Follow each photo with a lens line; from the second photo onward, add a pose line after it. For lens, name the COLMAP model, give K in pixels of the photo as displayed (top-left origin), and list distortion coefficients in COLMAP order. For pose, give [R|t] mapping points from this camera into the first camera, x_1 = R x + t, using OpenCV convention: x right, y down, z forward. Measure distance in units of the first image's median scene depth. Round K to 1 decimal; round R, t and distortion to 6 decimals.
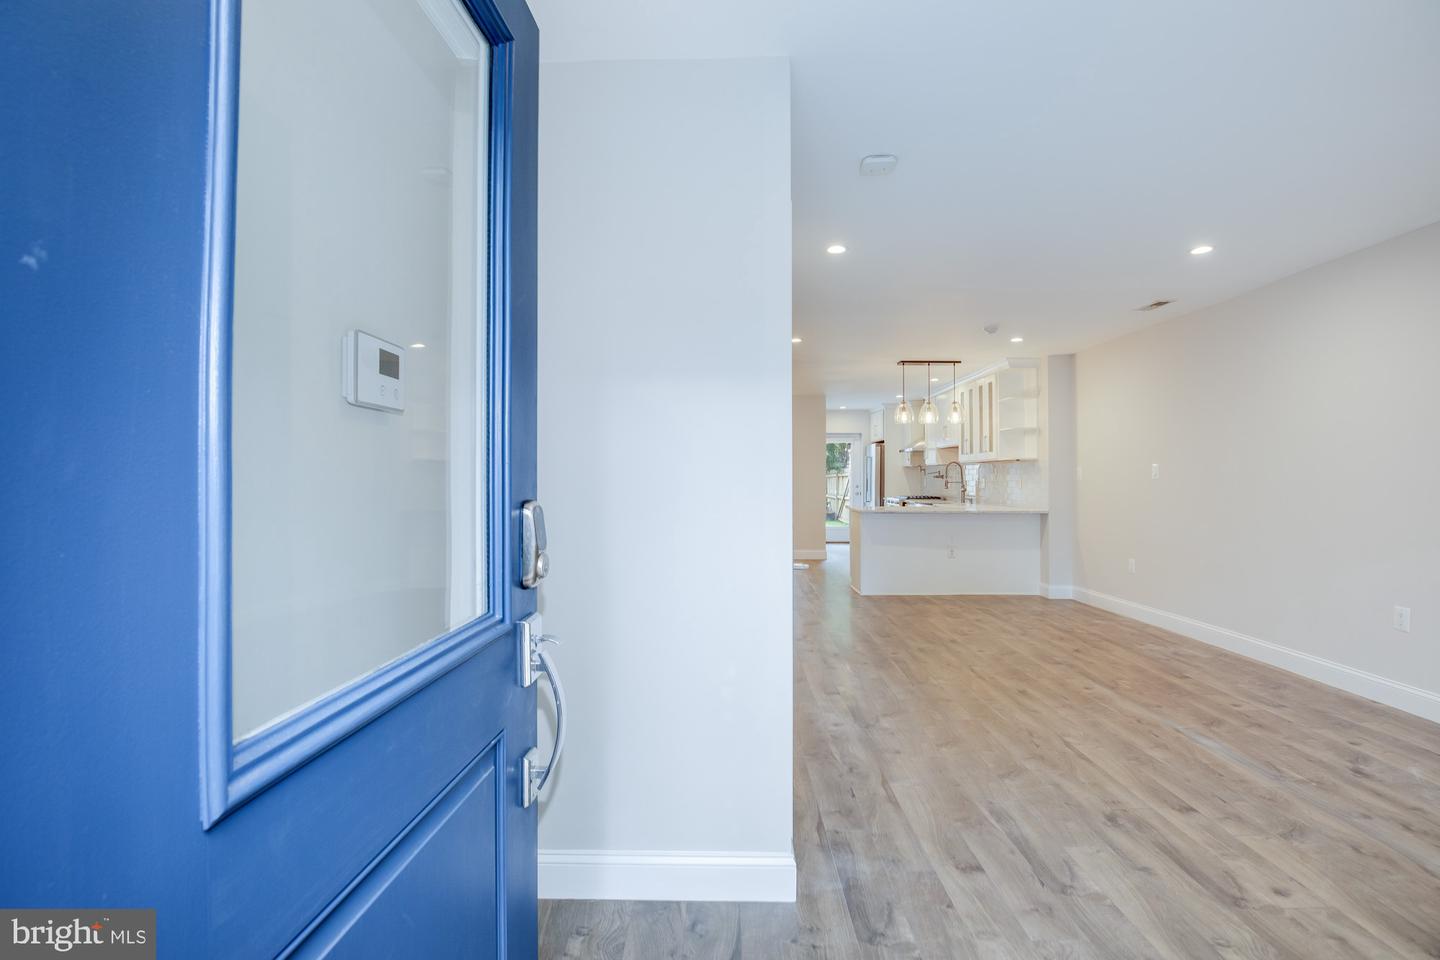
lens RADIAL K [[678.3, 0, 711.5], [0, 678.3, 460.8], [0, 0, 1]] dist [-0.027195, 0.001292]
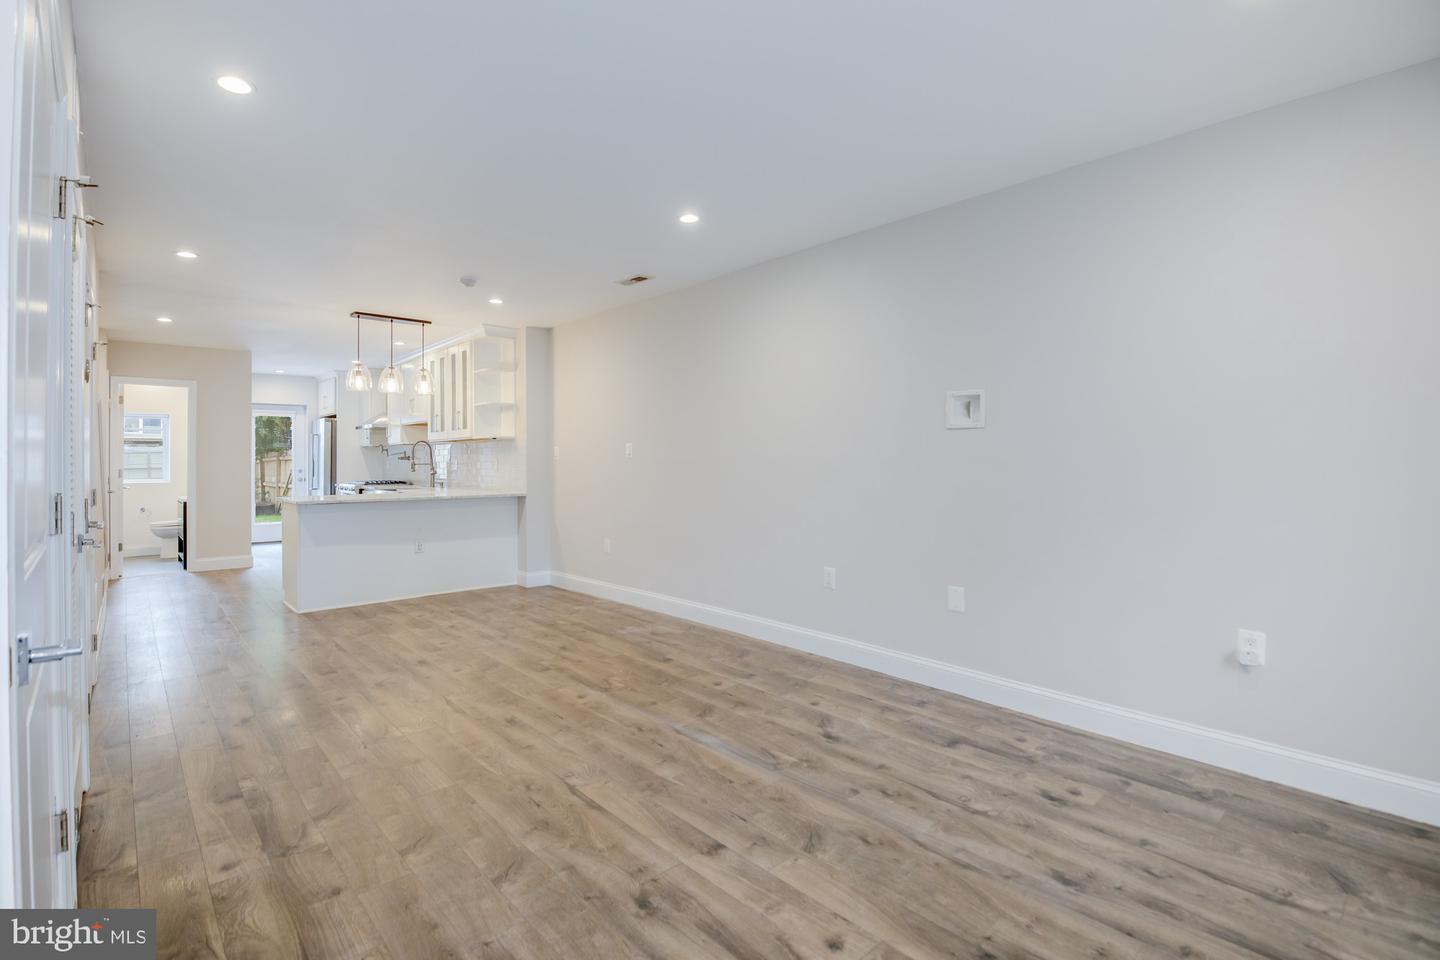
lens RADIAL K [[678.3, 0, 711.5], [0, 678.3, 460.8], [0, 0, 1]] dist [-0.027195, 0.001292]
pose [[0.731781, -0.005817, 0.681515, 0.087028], [-0.010651, 0.999744, 0.019970, 0.013712], [-0.681457, -0.021873, 0.731531, 0.245400]]
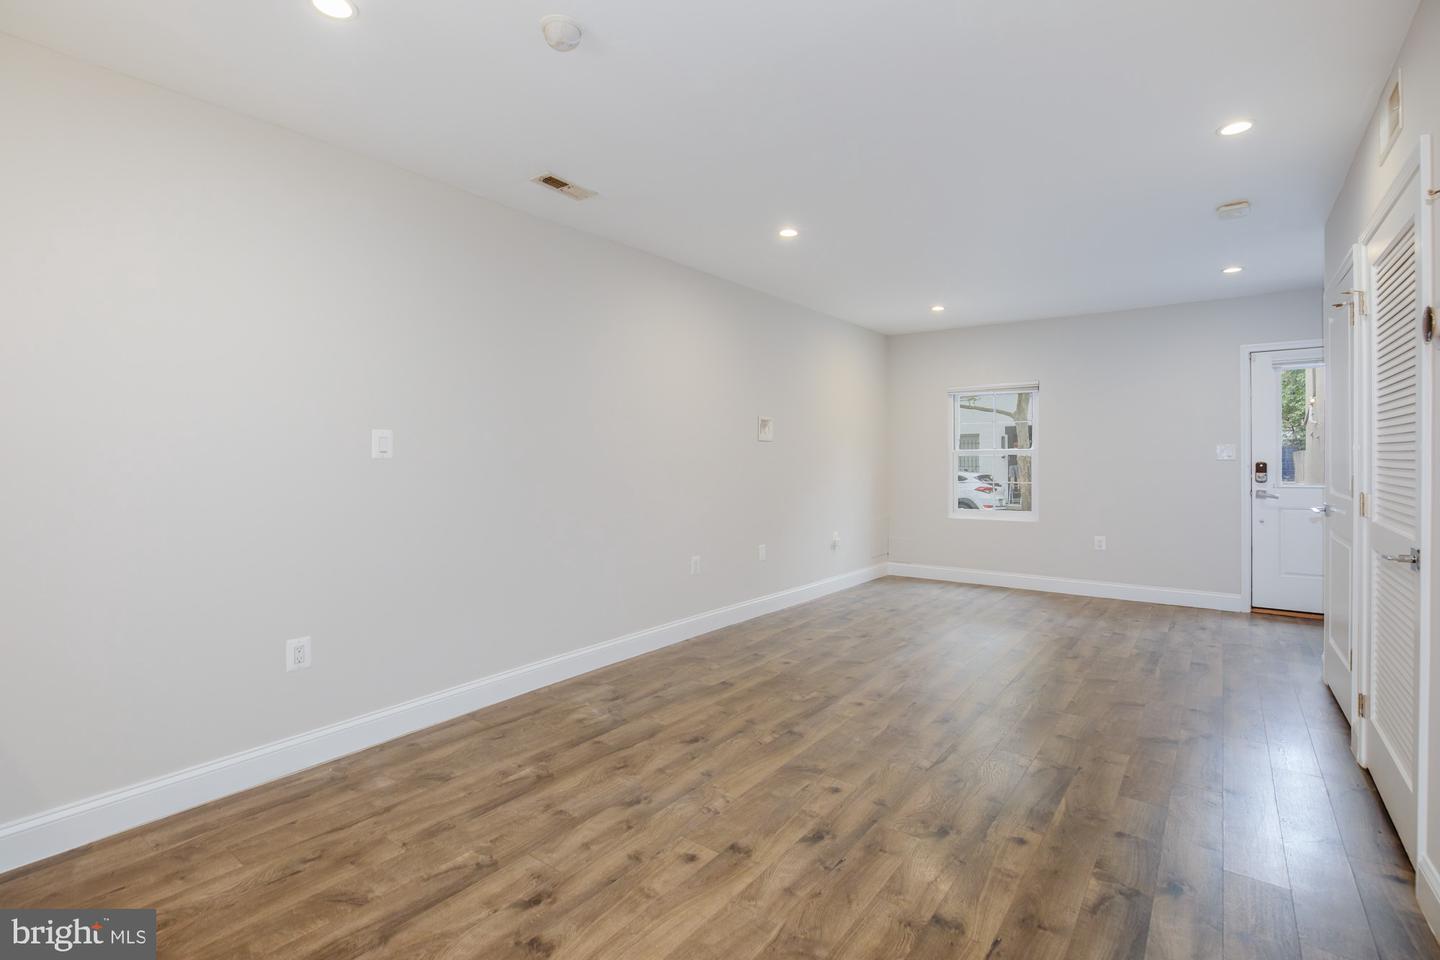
lens RADIAL K [[678.3, 0, 711.5], [0, 678.3, 460.8], [0, 0, 1]] dist [-0.027195, 0.001292]
pose [[-0.805996, 0.001174, 0.591919, 0.203497], [-0.010130, 0.999824, -0.015777, 0.048064], [-0.591834, -0.018712, -0.805843, 1.757075]]
